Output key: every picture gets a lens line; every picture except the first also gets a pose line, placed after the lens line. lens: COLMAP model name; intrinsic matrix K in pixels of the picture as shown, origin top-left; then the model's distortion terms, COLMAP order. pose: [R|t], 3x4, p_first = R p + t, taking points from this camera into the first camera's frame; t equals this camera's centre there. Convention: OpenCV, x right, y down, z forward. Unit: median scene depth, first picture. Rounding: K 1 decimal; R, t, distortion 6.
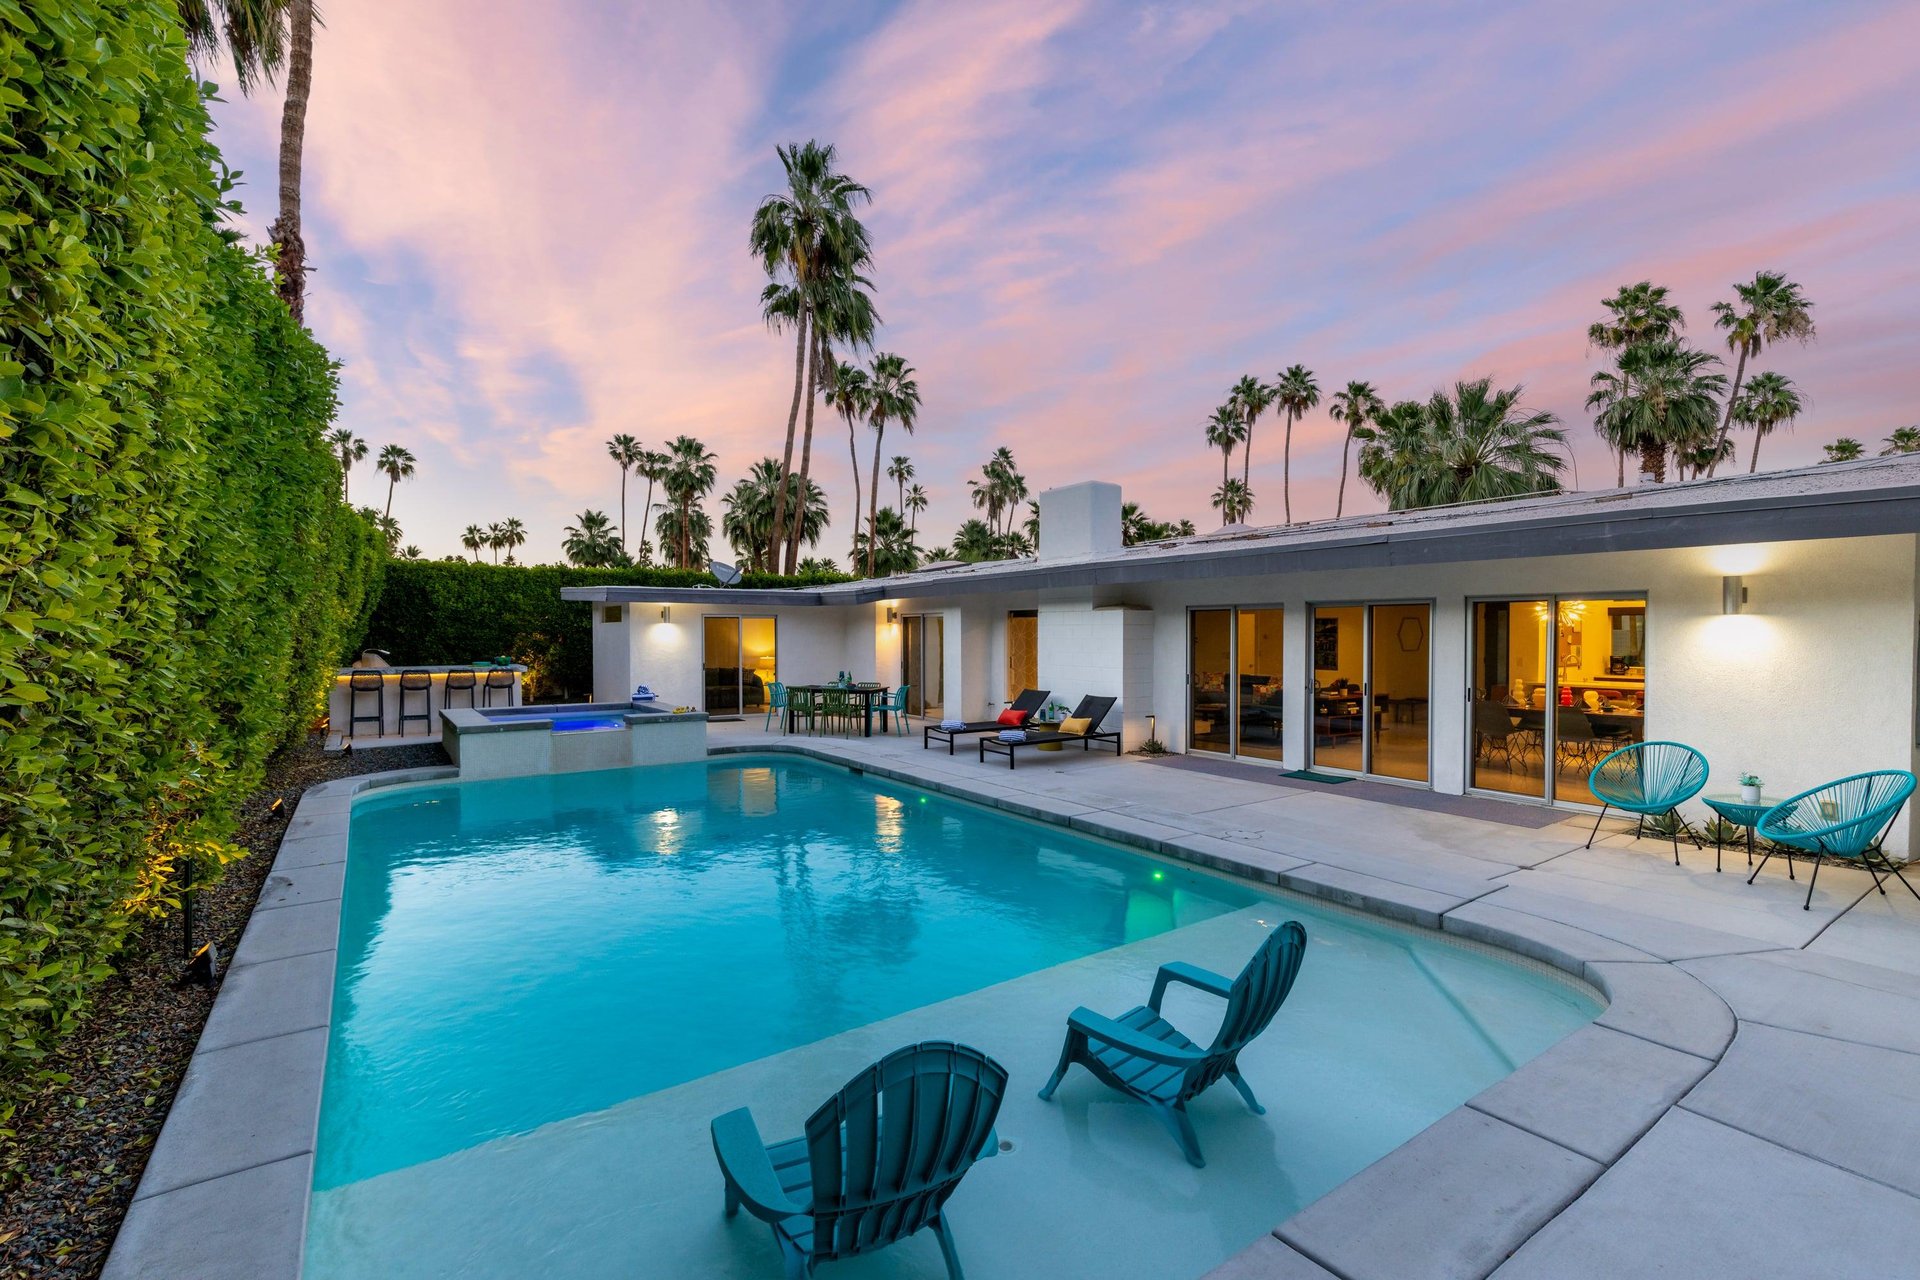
lens RADIAL K [[858.5, 0, 955.8], [0, 858.5, 650.2], [0, 0, 1]] dist [-0.000809, 0.000210]
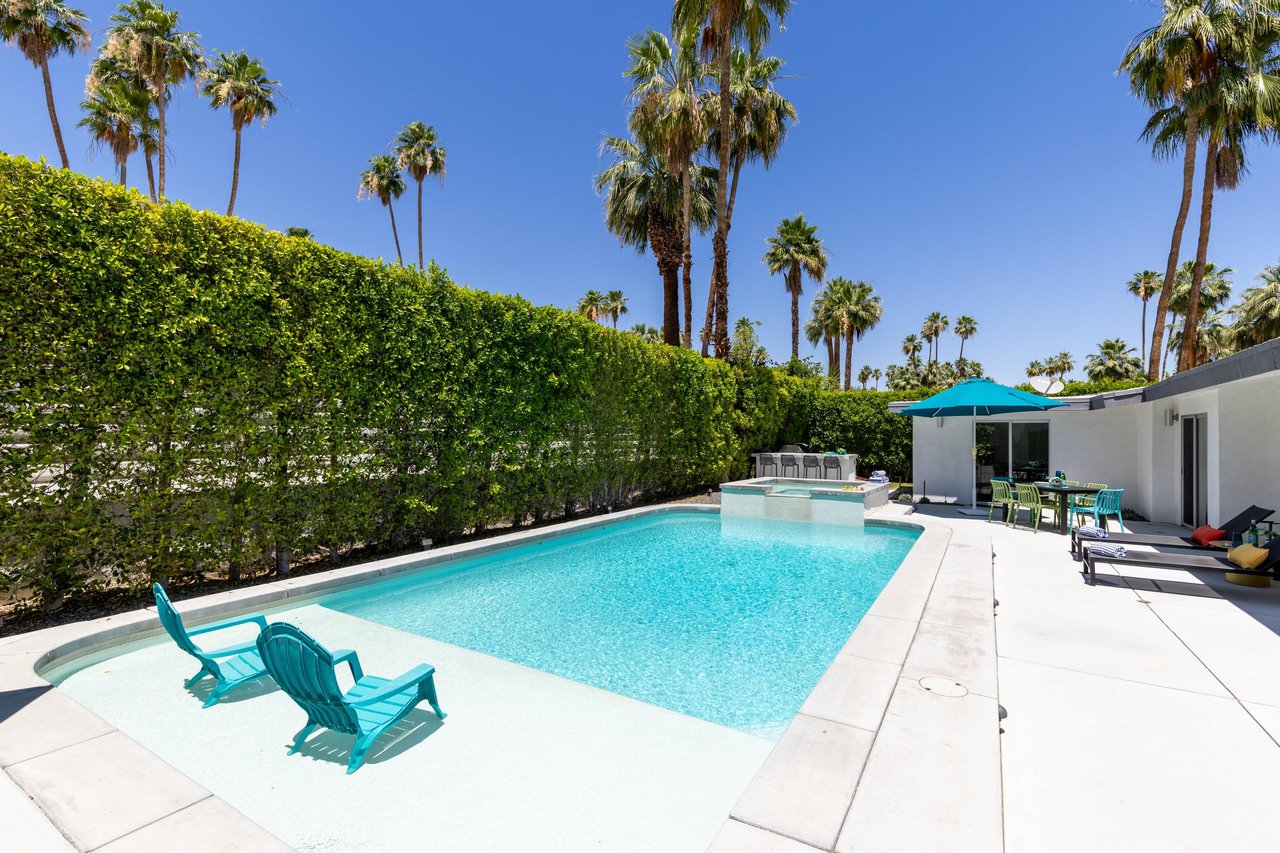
lens RADIAL K [[572.3, 0, 637.2], [0, 572.3, 433.3], [0, 0, 1]] dist [-0.000809, 0.000210]
pose [[0.402665, 0.001293, -0.915346, 0.251841], [-0.026722, 0.999589, -0.010343, -0.001116], [0.914957, 0.028625, 0.402535, 0.190863]]
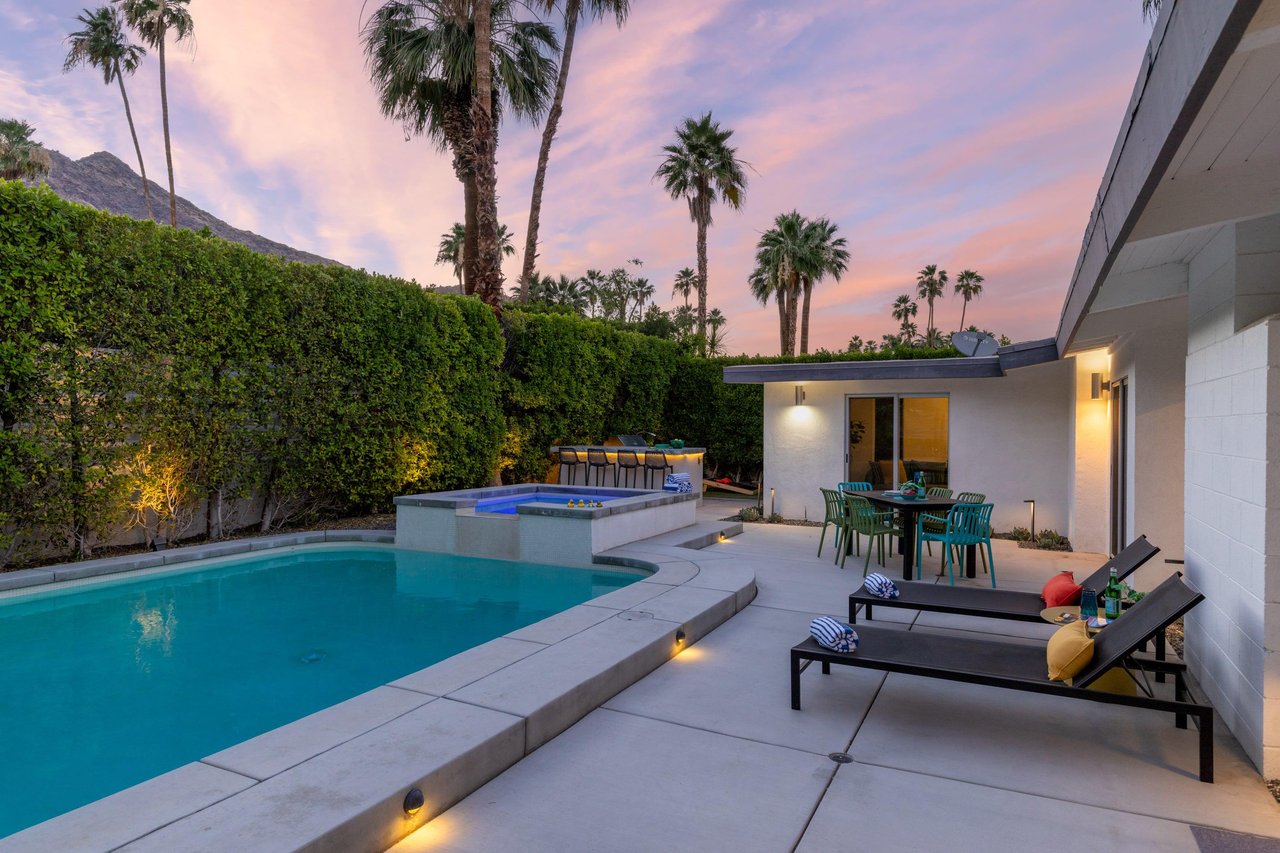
lens RADIAL K [[745.6, 0, 643.9], [0, 745.6, 429.6], [0, 0, 1]] dist [0.002748, 0.000618]
pose [[0.479402, 0.008052, -0.877558, 0.216966], [-0.024082, 0.999702, -0.003983, -0.000378], [0.877265, 0.023043, 0.479454, 0.444950]]
